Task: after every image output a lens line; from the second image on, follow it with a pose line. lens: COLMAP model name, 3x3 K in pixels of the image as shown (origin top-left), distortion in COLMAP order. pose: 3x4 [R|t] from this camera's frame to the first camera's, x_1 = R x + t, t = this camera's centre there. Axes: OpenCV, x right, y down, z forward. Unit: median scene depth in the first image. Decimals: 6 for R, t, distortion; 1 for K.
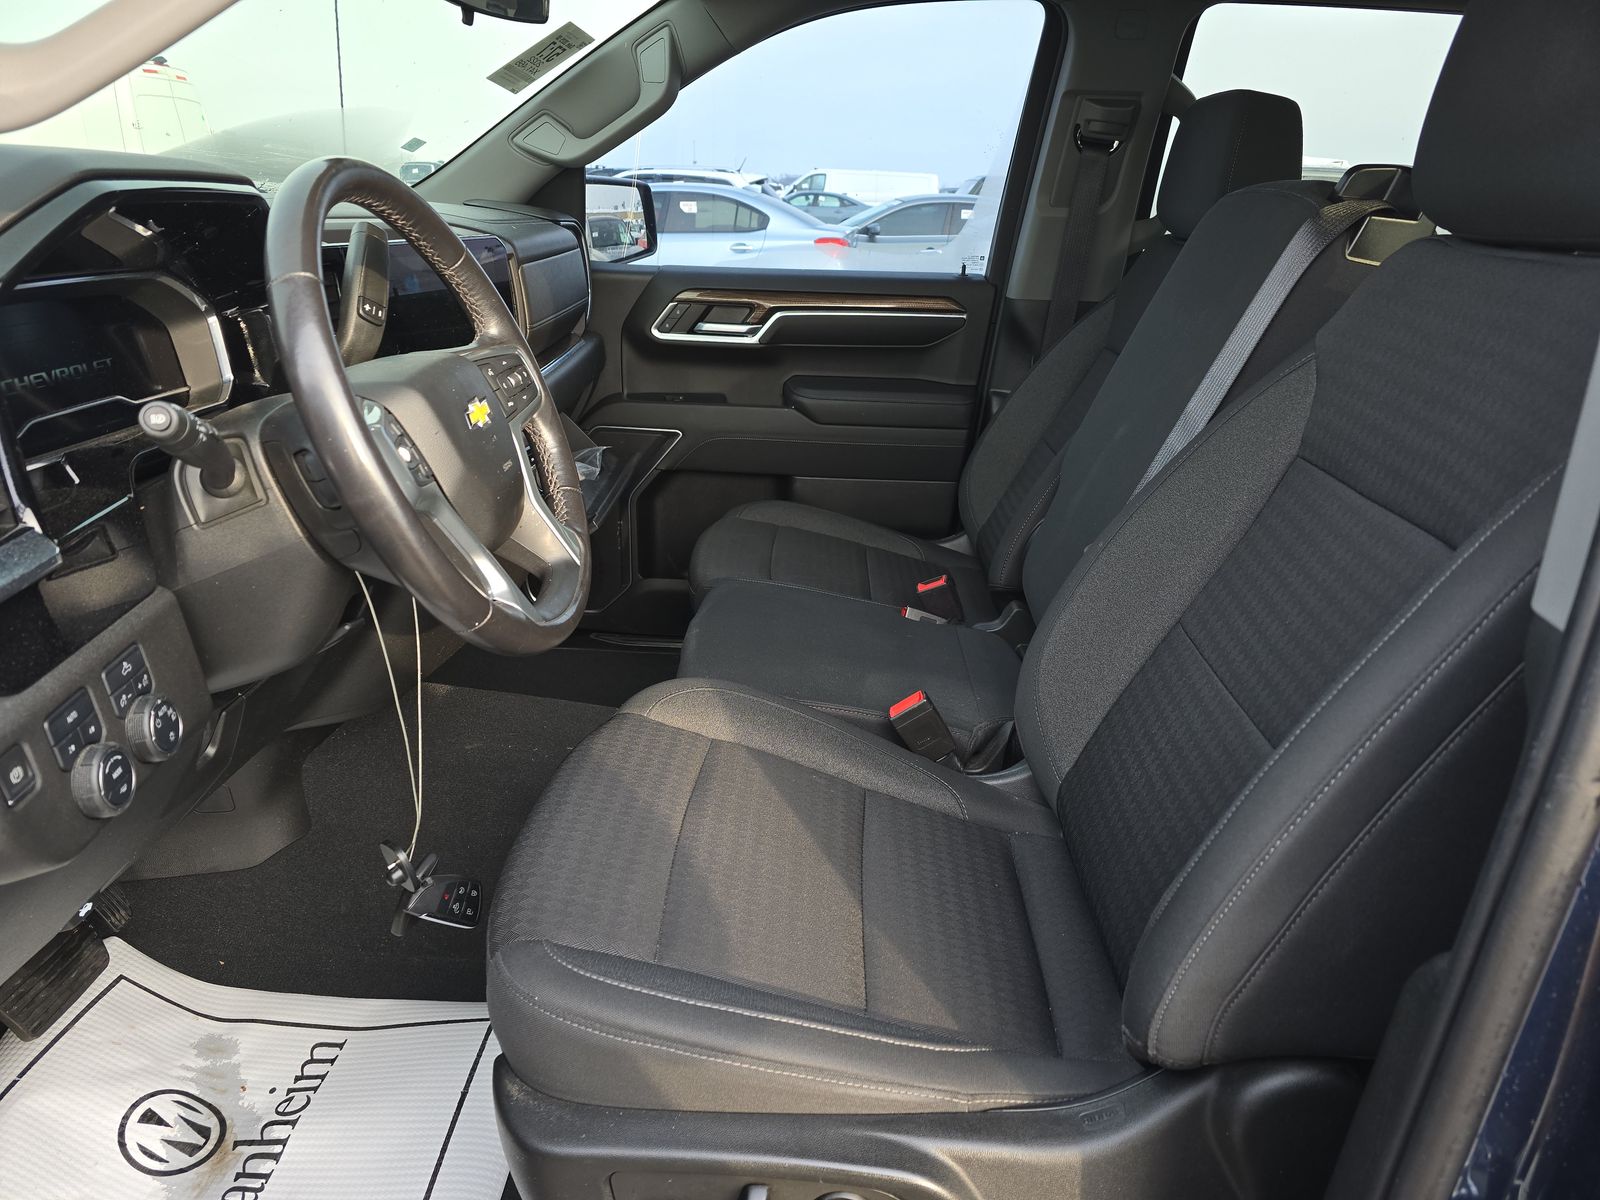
lens RADIAL K [[1113.8, 0, 797.1], [0, 1113.8, 593.5], [0, 0, 1]] dist [0.087511, -0.064257]
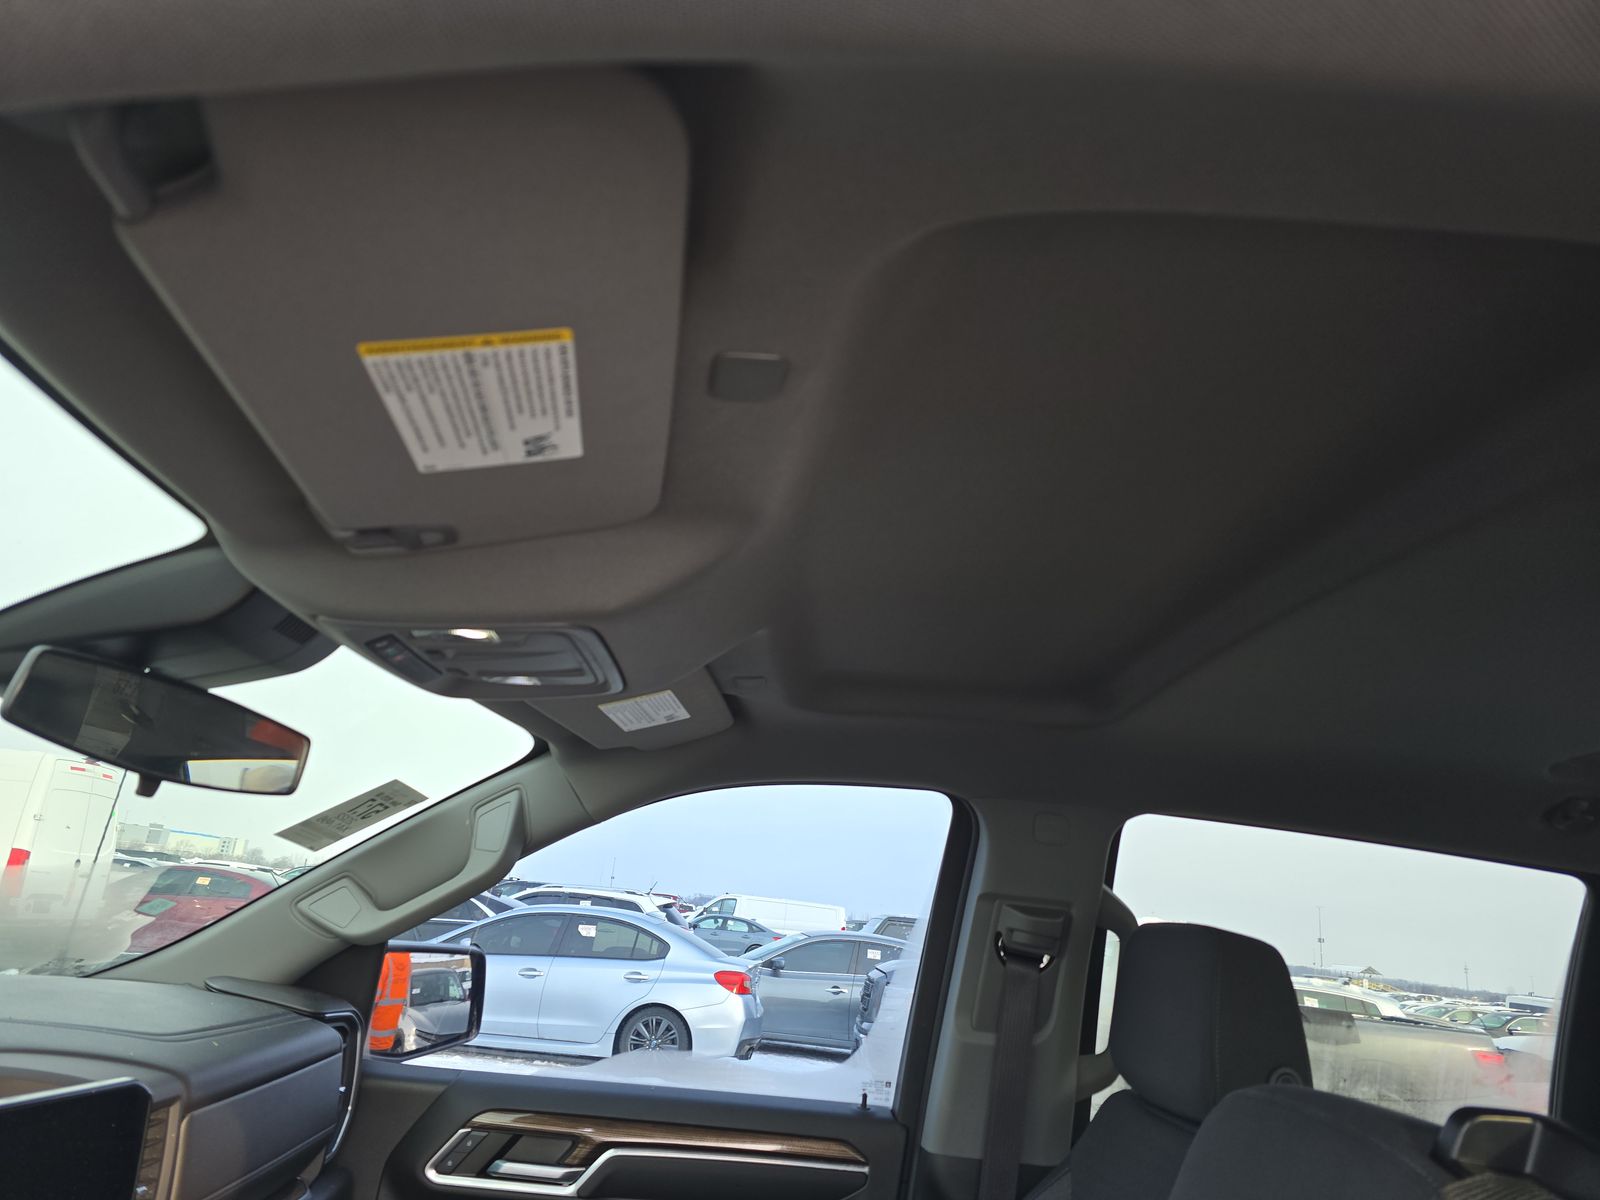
lens RADIAL K [[1076.3, 0, 800.0], [0, 1076.3, 600.0], [0, 0, 1]] dist [0.031328, -0.059888]
pose [[0.995128, 0.082031, 0.054686, 0.037749], [-0.035116, 0.813241, -0.580867, -0.139363], [-0.092122, 0.576117, 0.812159, 0.218961]]
